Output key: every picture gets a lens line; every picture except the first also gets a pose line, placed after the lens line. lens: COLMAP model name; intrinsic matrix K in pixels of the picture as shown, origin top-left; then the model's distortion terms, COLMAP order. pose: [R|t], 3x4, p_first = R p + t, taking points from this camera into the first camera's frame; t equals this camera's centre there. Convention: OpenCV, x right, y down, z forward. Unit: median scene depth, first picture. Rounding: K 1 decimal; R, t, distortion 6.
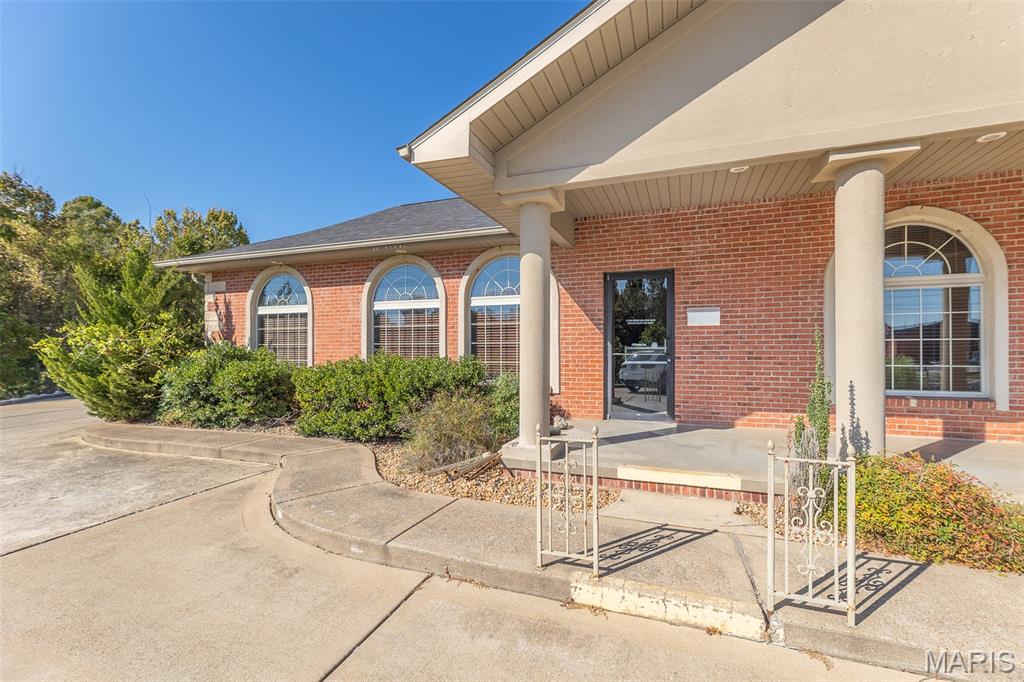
lens RADIAL K [[405.8, 0, 540.5], [0, 405.8, 349.4], [0, 0, 1]] dist [-0.002651, -0.000098]
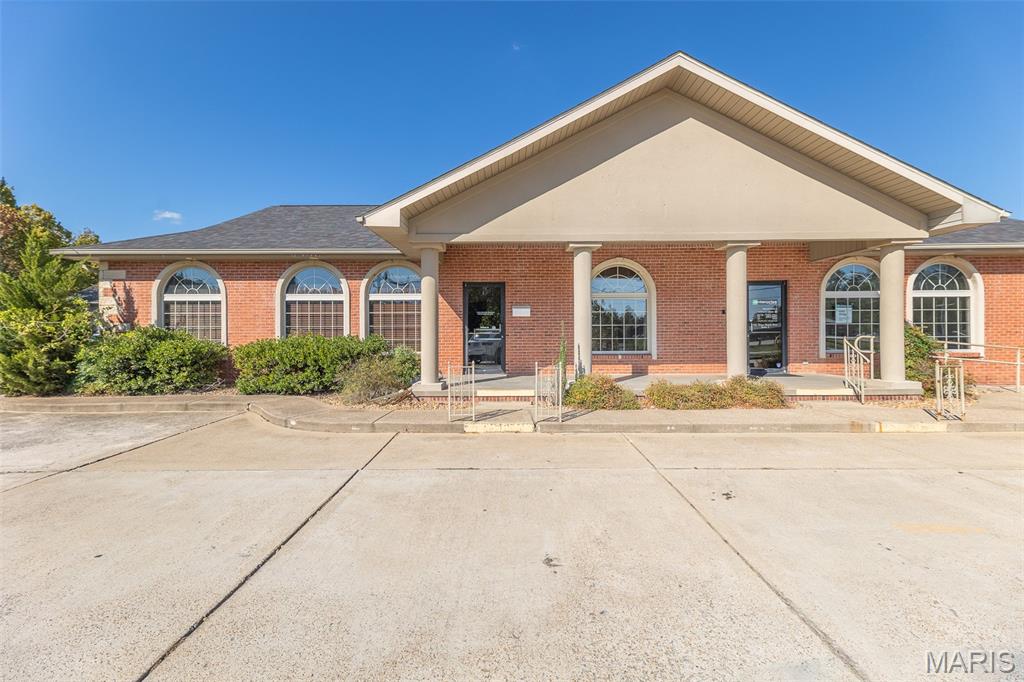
lens RADIAL K [[422.6, 0, 506.4], [0, 422.6, 328.5], [0, 0, 1]] dist [0.004384, 0.000039]
pose [[0.950986, 0.000583, 0.309233, -0.175893], [0.001794, 0.999971, -0.007401, 0.004823], [-0.309228, 0.007592, 0.950958, -0.566211]]
